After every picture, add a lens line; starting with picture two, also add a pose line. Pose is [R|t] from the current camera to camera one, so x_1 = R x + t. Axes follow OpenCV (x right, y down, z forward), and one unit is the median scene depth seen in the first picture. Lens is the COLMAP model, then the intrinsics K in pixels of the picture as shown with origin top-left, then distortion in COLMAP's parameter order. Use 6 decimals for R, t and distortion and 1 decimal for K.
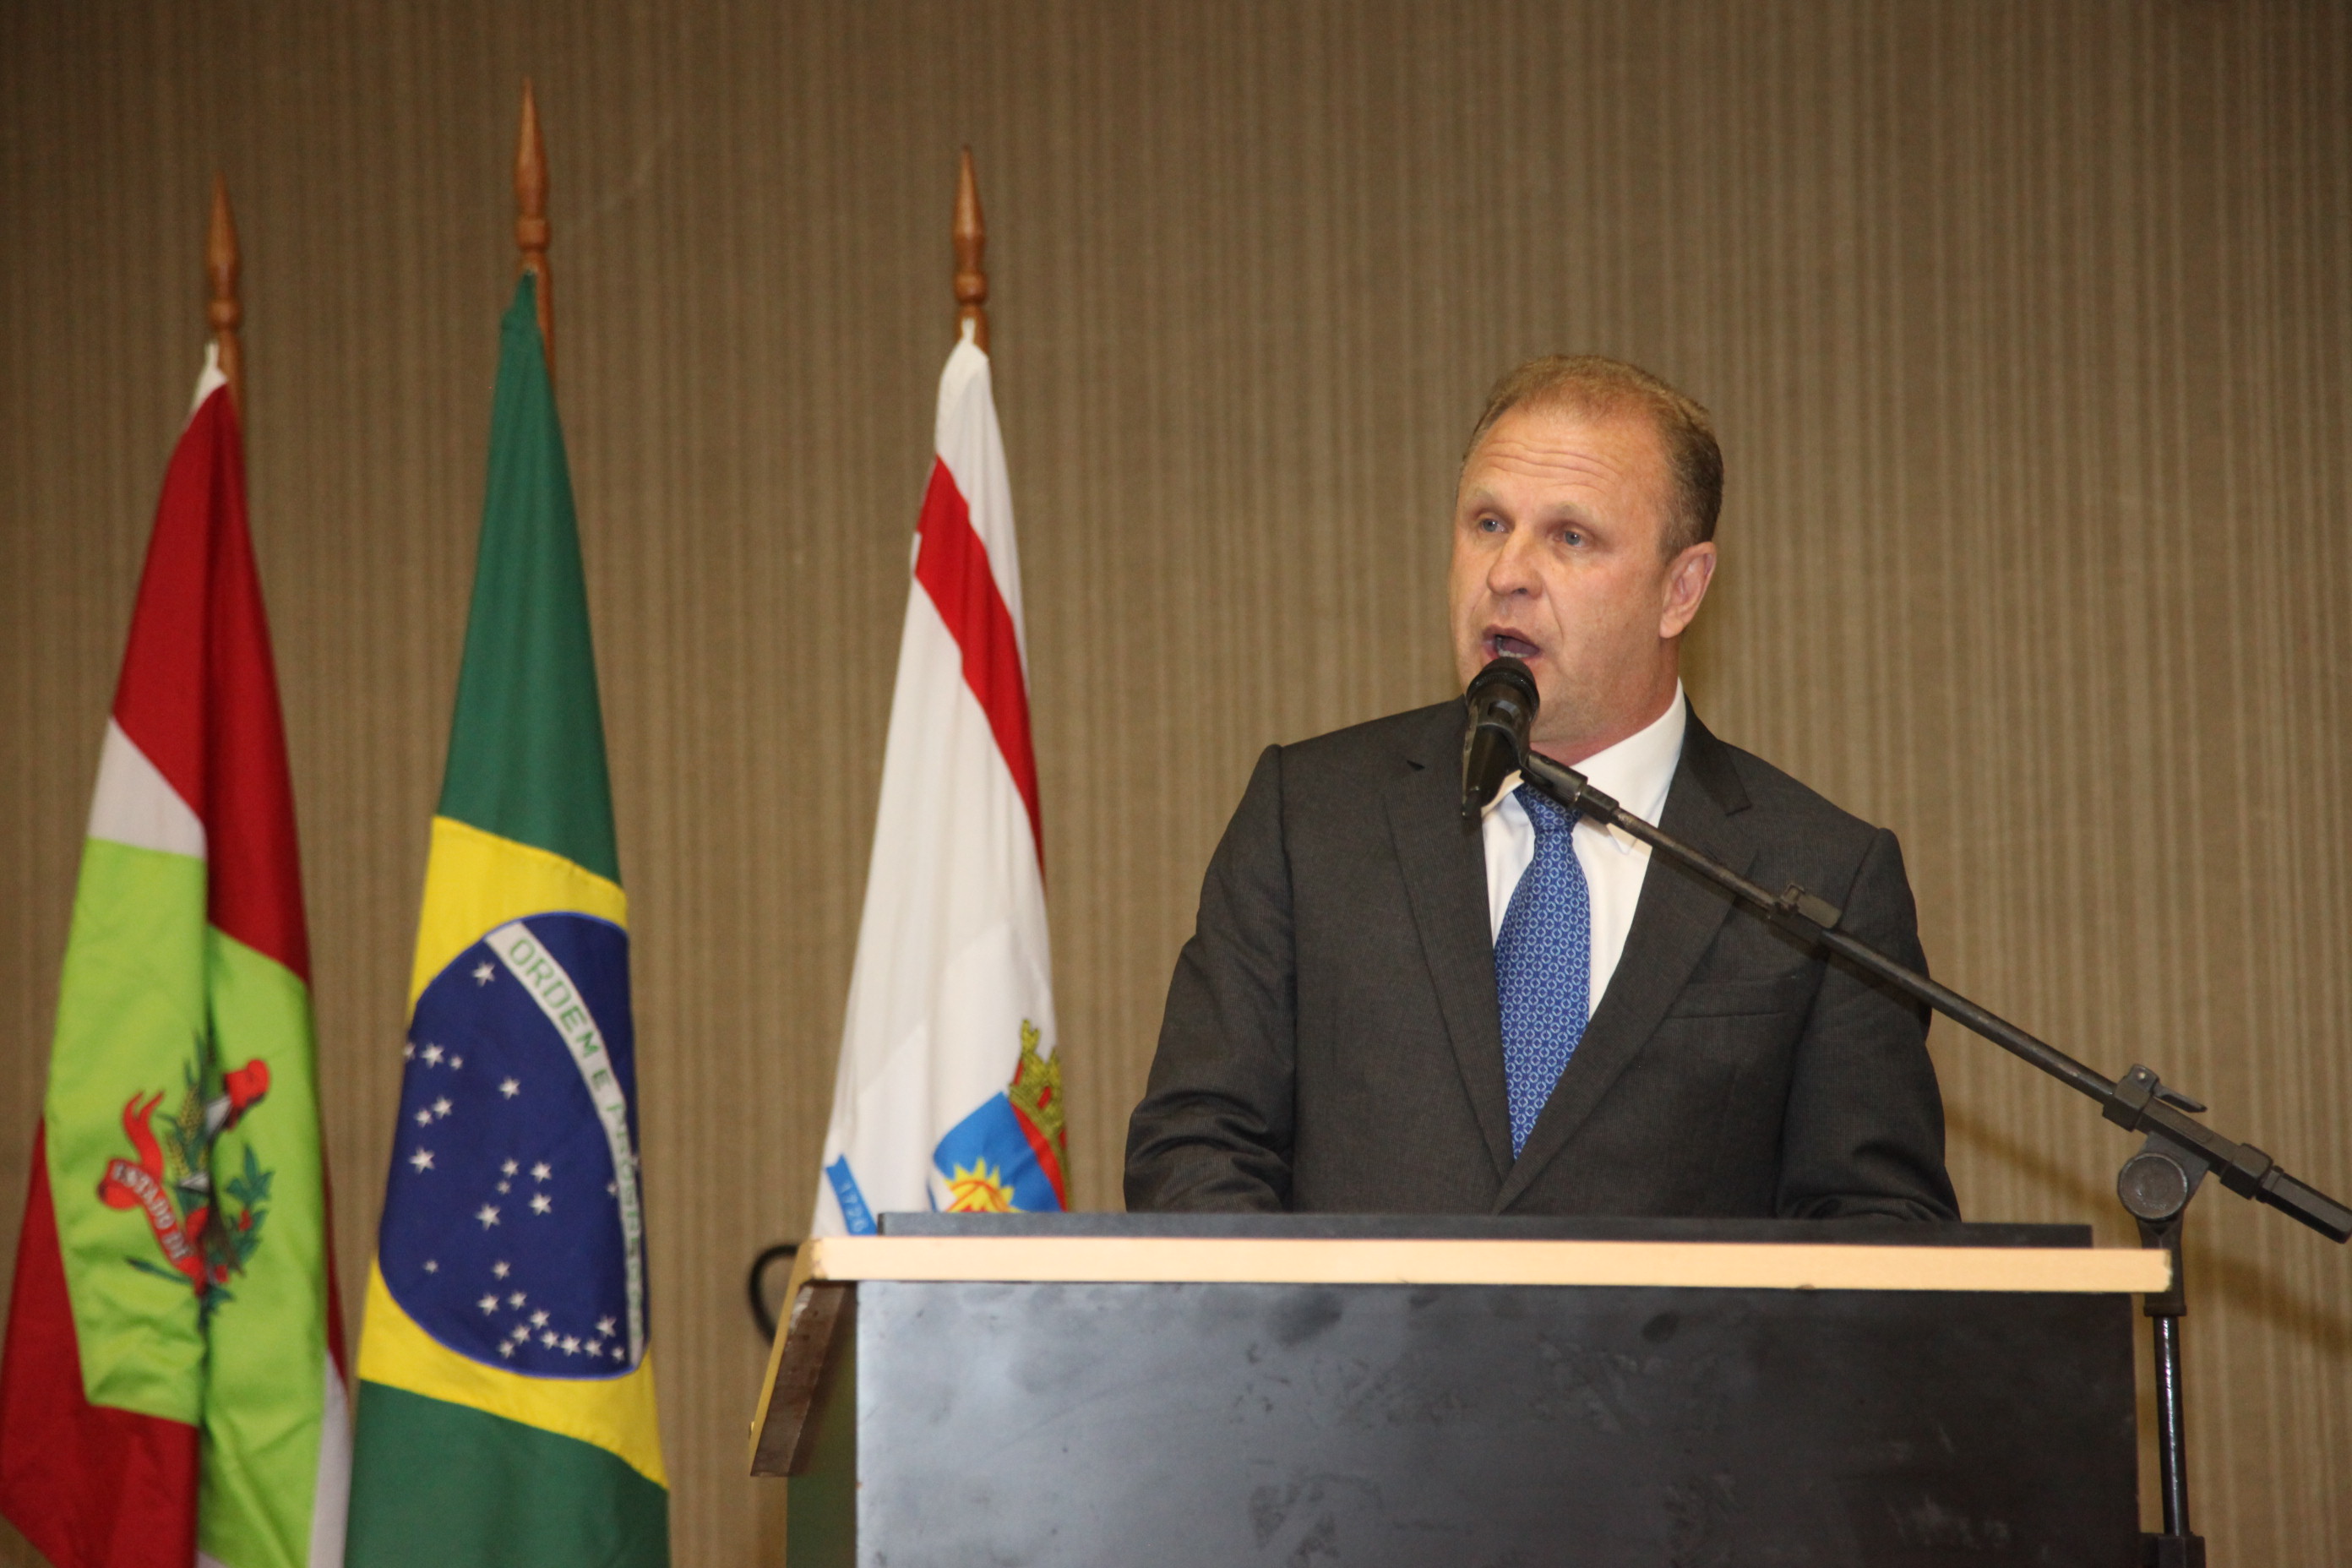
lens RADIAL K [[7386.4, 0, 1180.3], [0, 7386.4, 770.7], [0, 0, 1]] dist [0.810897, 0.000000]
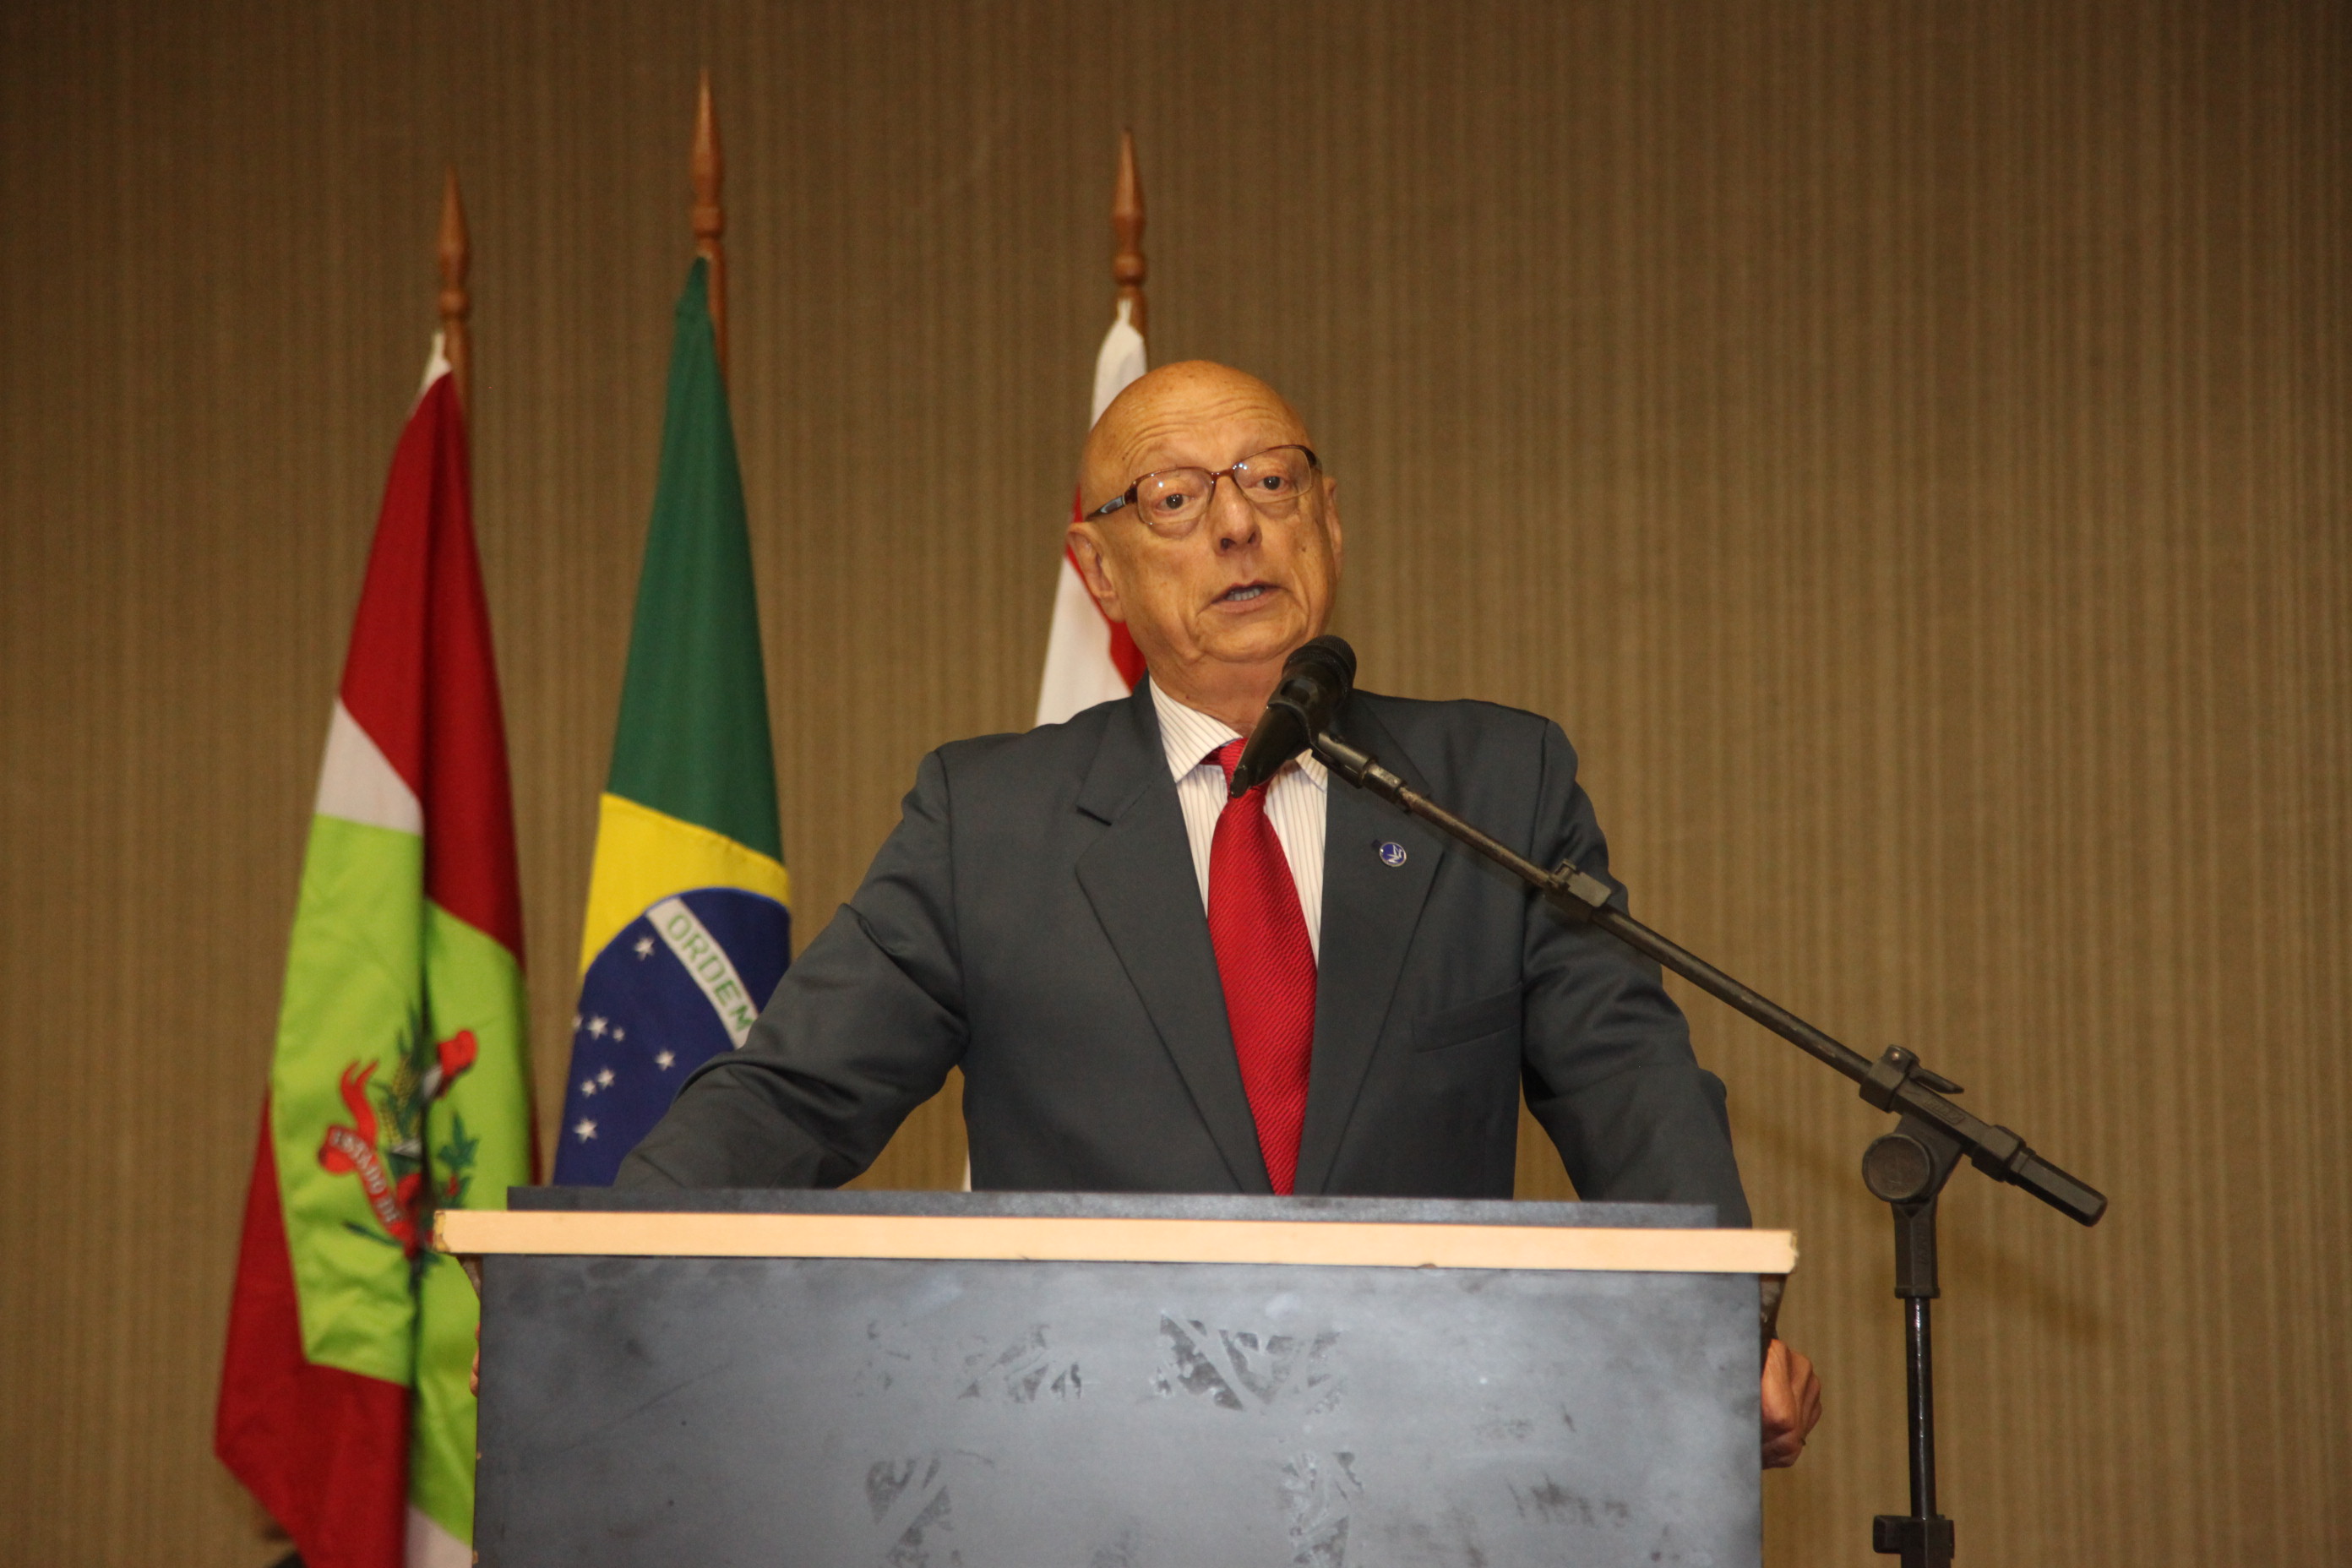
lens RADIAL K [[7386.4, 0, 1175.1], [0, 7386.4, 777.6], [0, 0, 1]] dist [0.810897, 0.000000]
pose [[0.988033, 0.000027, -0.154241, 0.115754], [0.000652, 0.999990, 0.004353, -0.000369], [0.154240, -0.004401, 0.988024, 0.005643]]
